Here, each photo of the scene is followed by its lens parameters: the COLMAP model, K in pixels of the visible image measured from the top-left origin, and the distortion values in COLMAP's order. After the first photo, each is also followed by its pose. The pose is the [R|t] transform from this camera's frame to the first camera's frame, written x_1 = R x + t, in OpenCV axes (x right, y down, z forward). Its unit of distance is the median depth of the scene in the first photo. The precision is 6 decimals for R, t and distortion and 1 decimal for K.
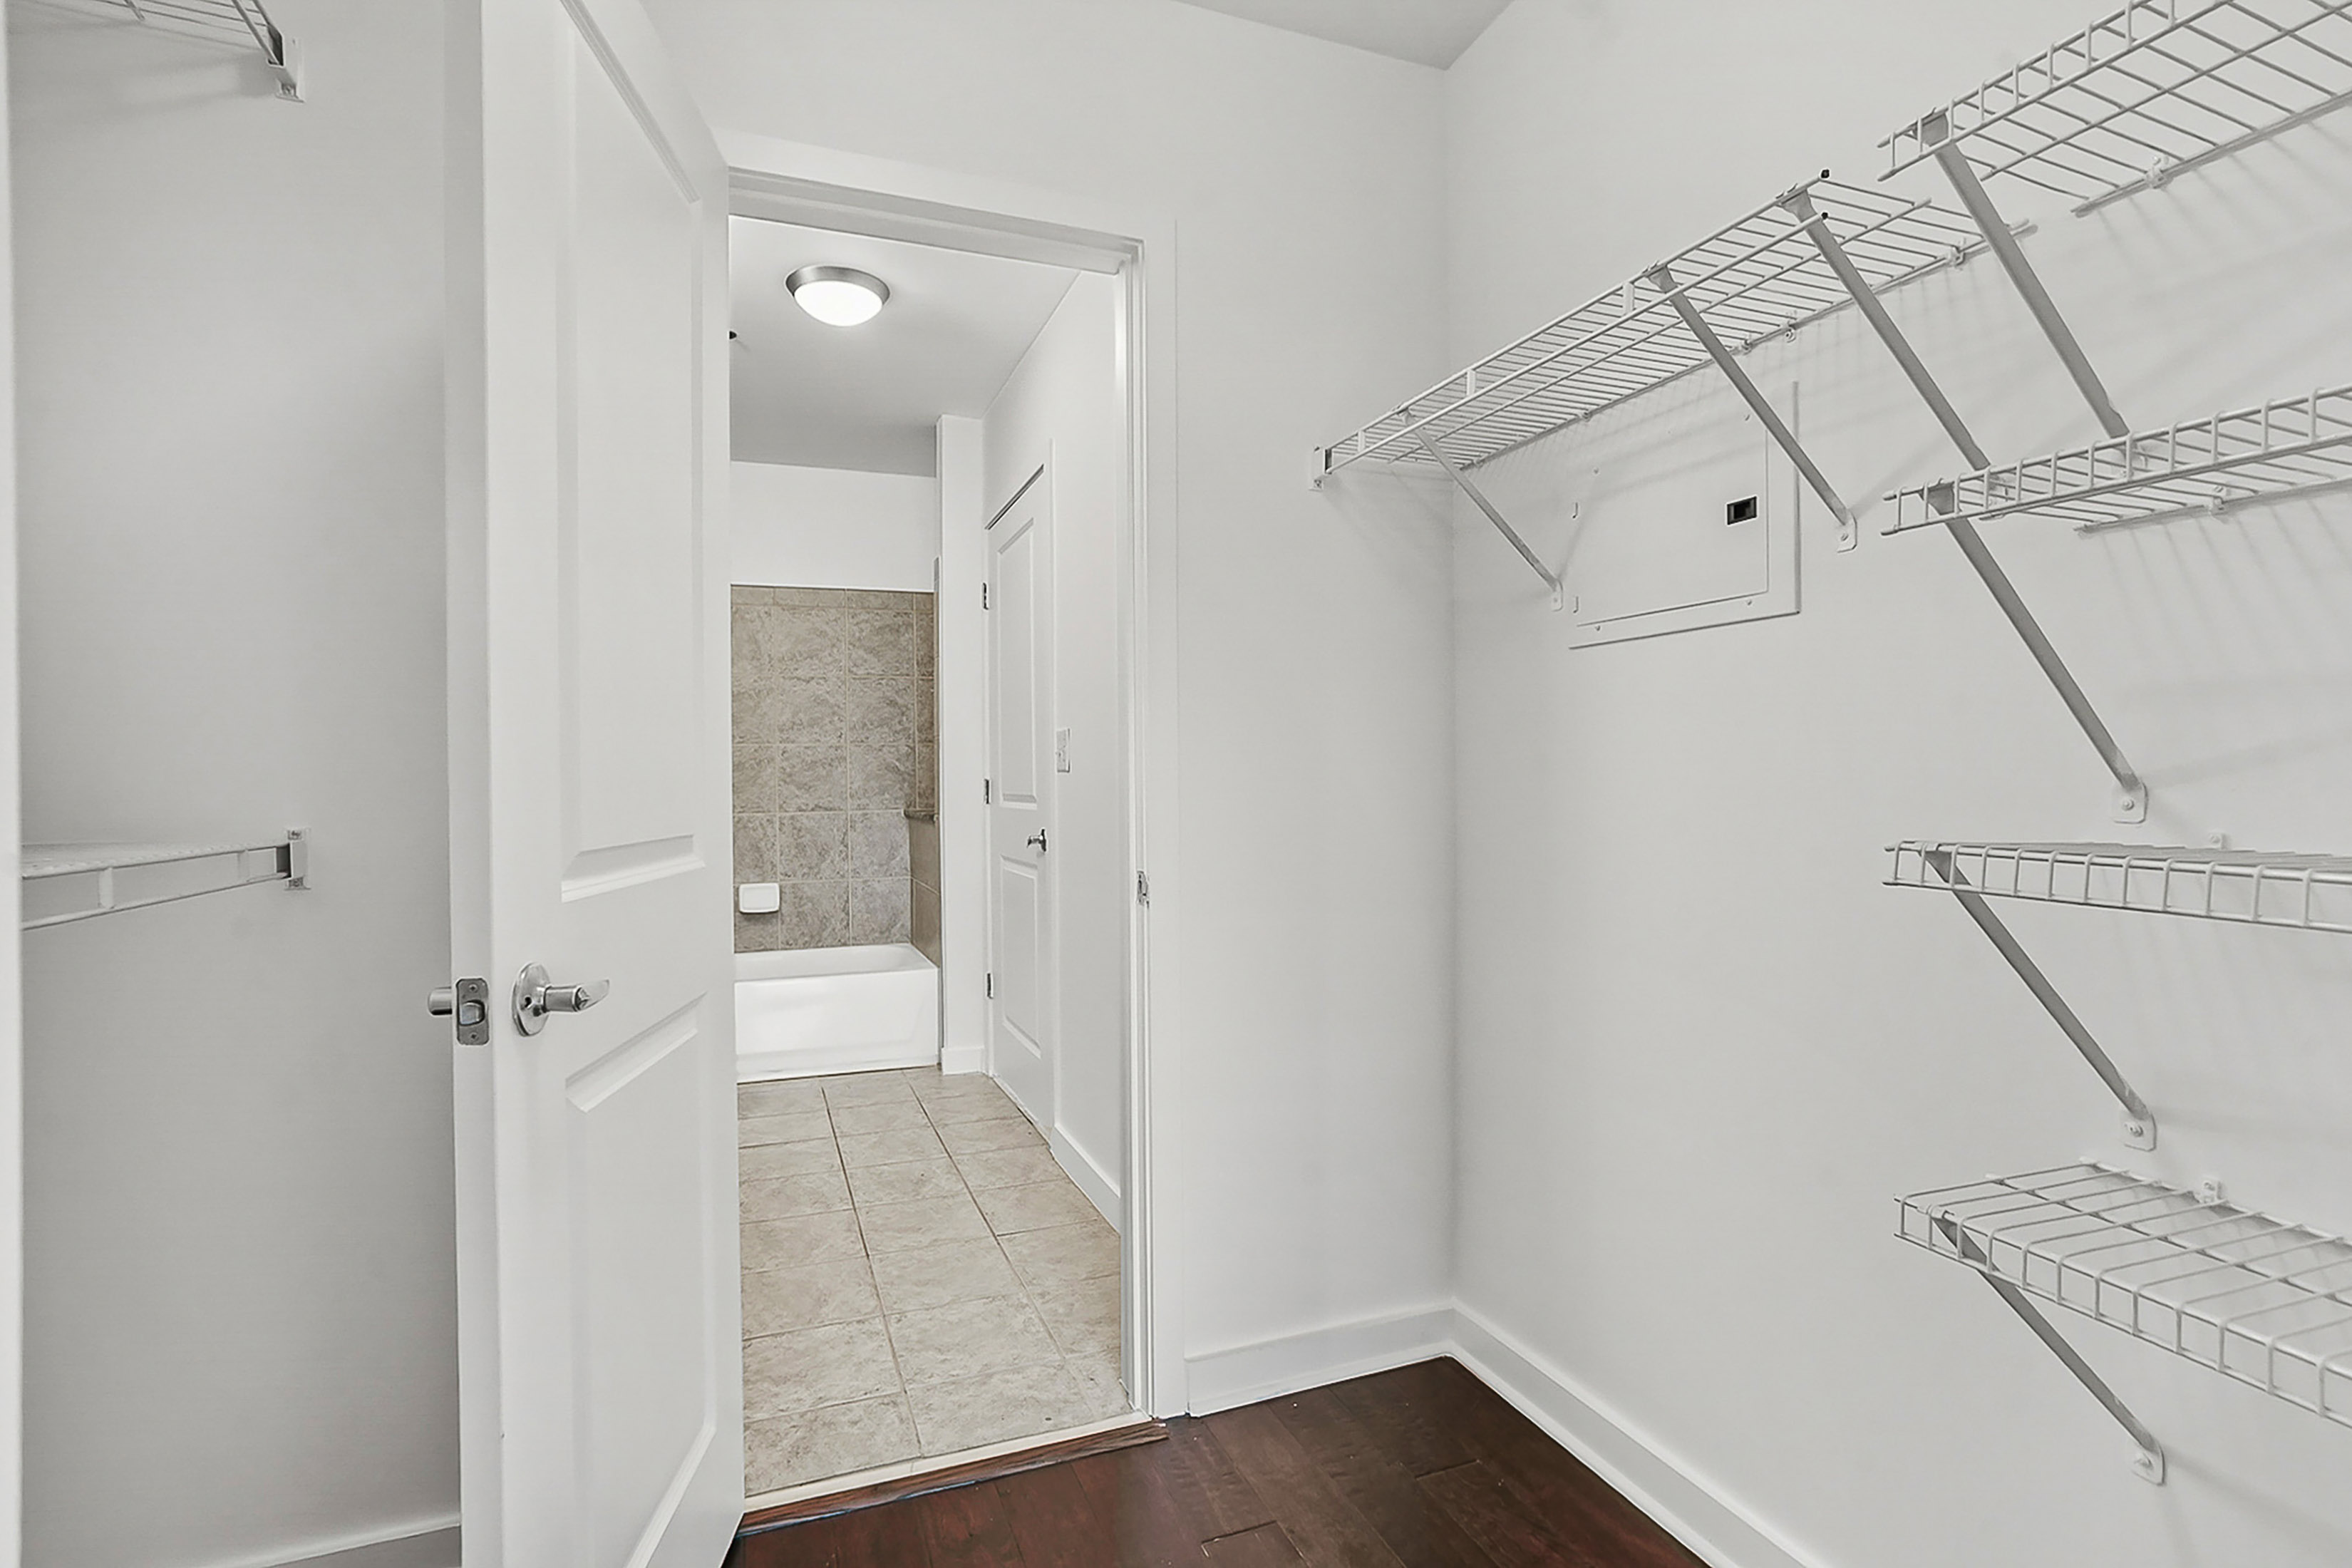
lens RADIAL K [[1102.0, 0, 1169.5], [0, 1102.0, 789.4], [0, 0, 1]] dist [-0.037471, 0.020863]
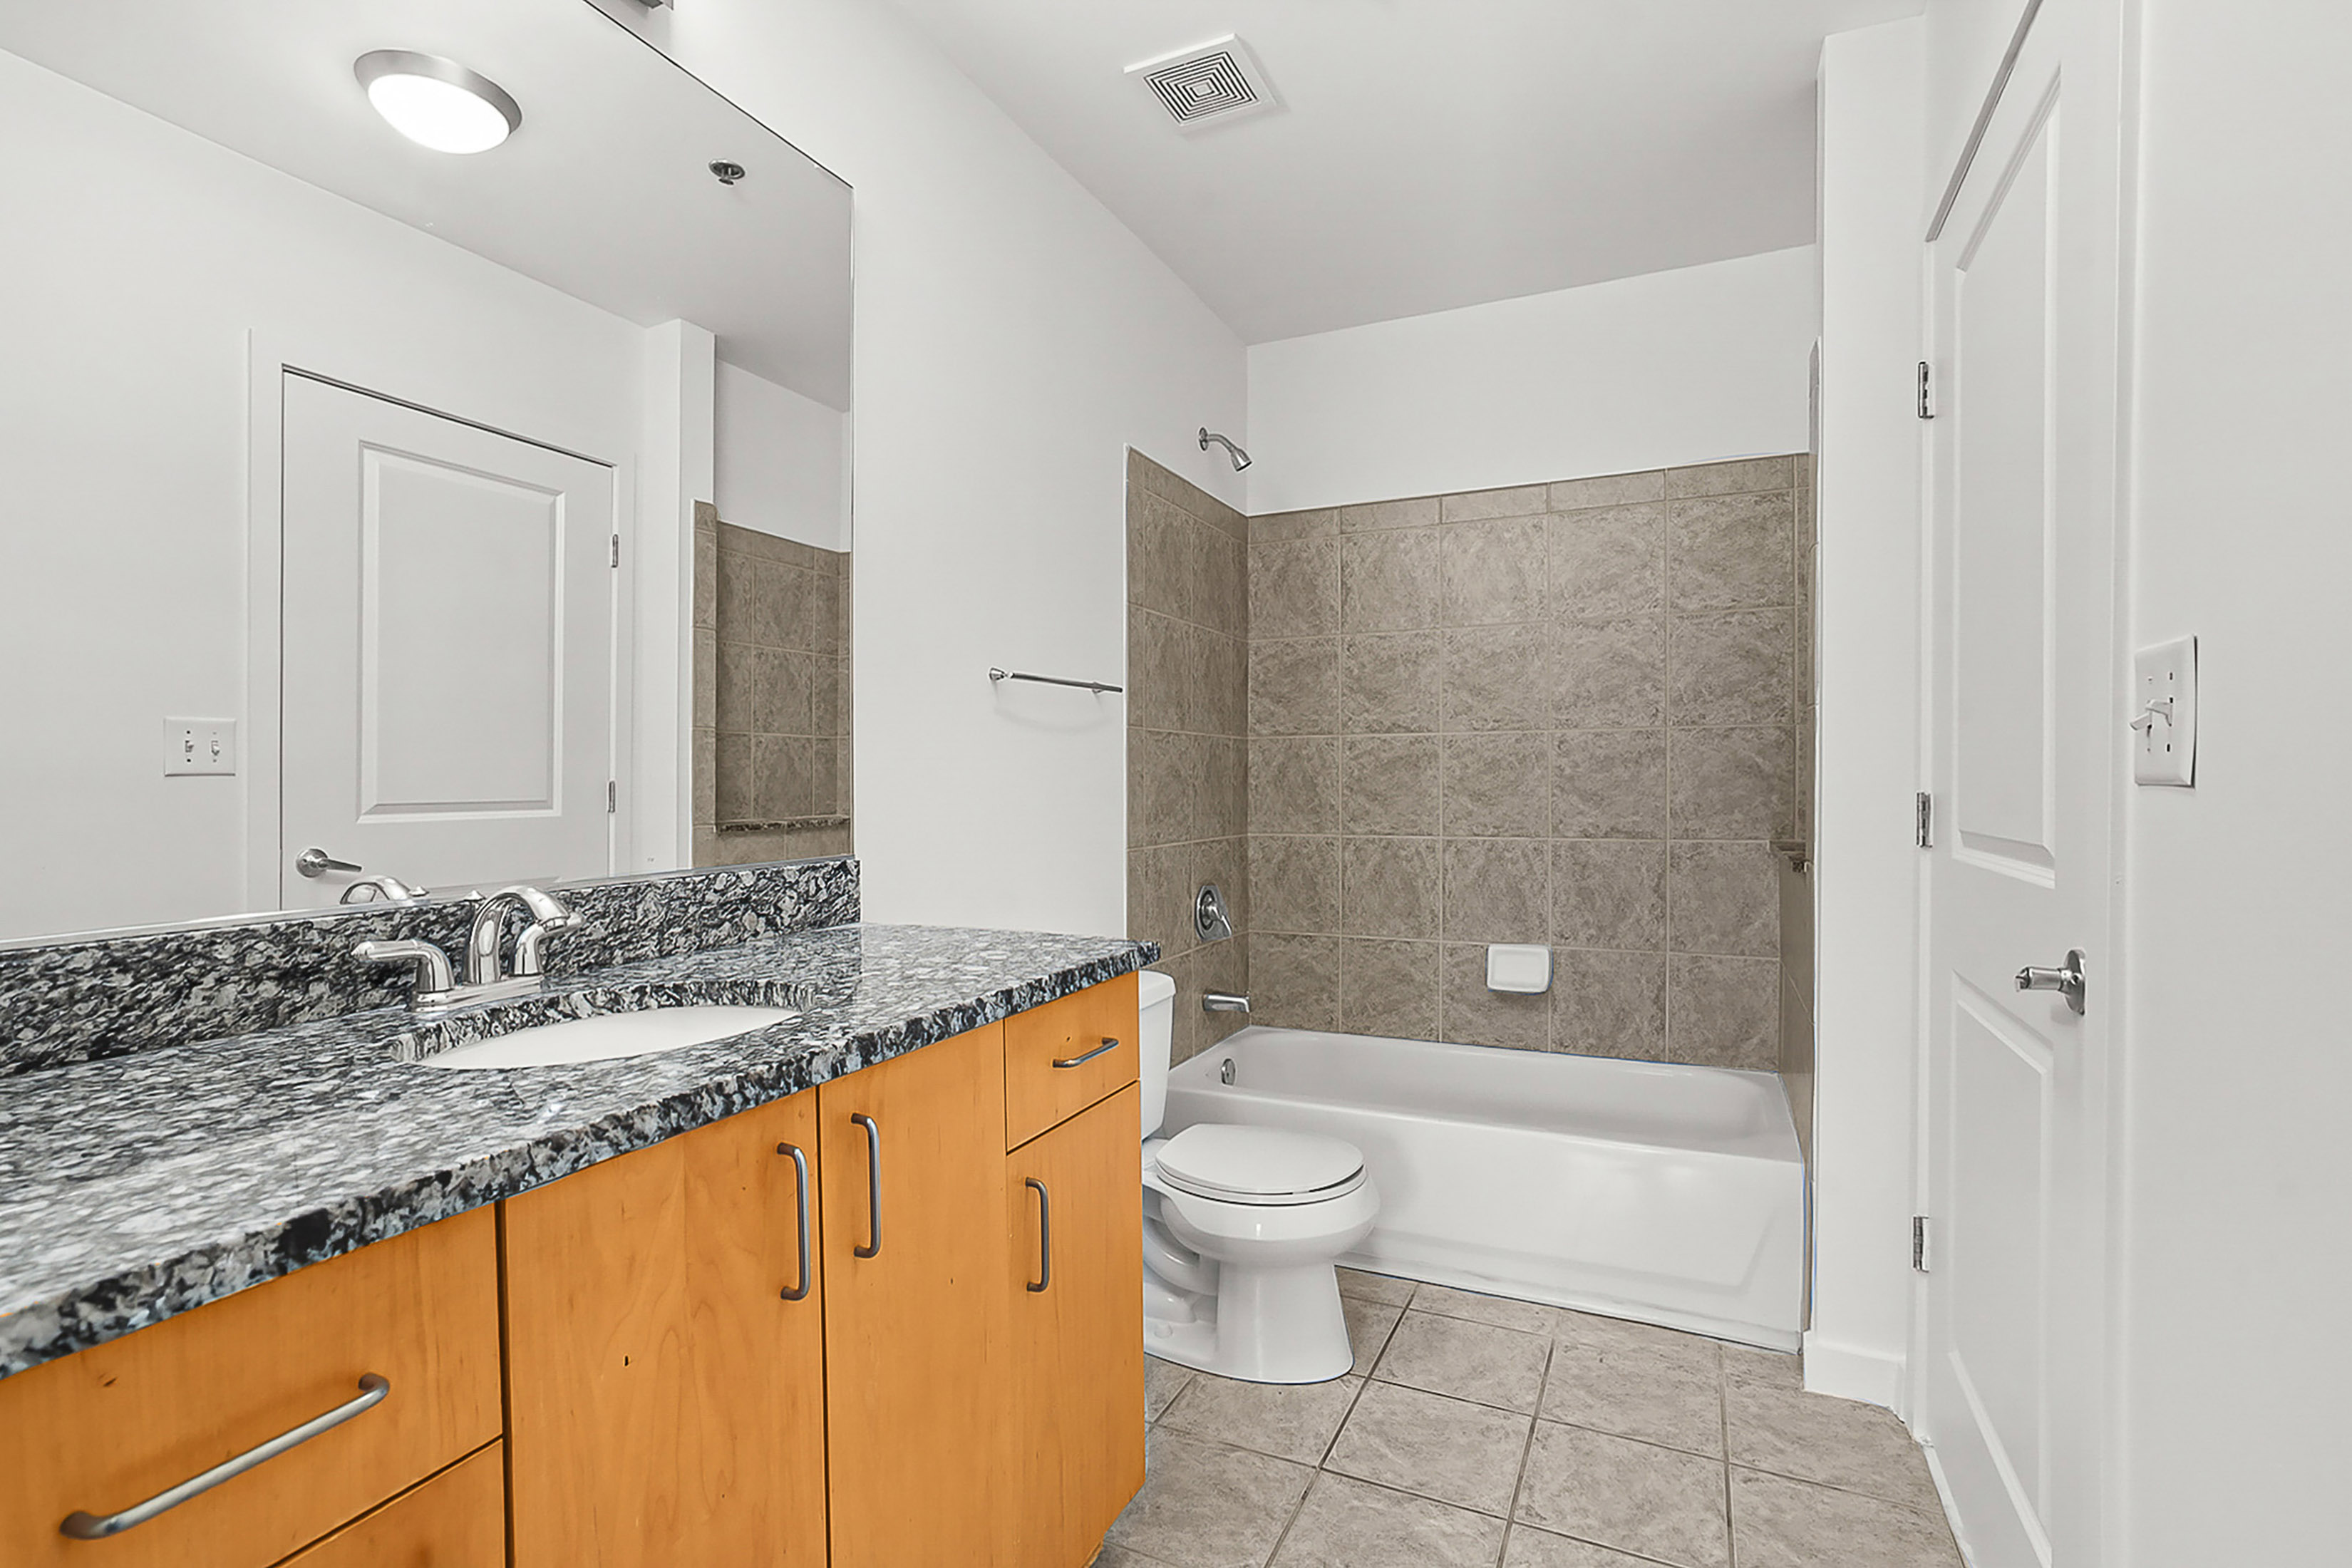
lens RADIAL K [[1102.0, 0, 1142.9], [0, 1102.0, 788.1], [0, 0, 1]] dist [-0.037471, 0.020863]
pose [[0.665609, 0.015575, -0.746138, -0.037623], [-0.006078, 0.999862, 0.015448, -0.015819], [0.746276, -0.005747, 0.665612, 0.392838]]
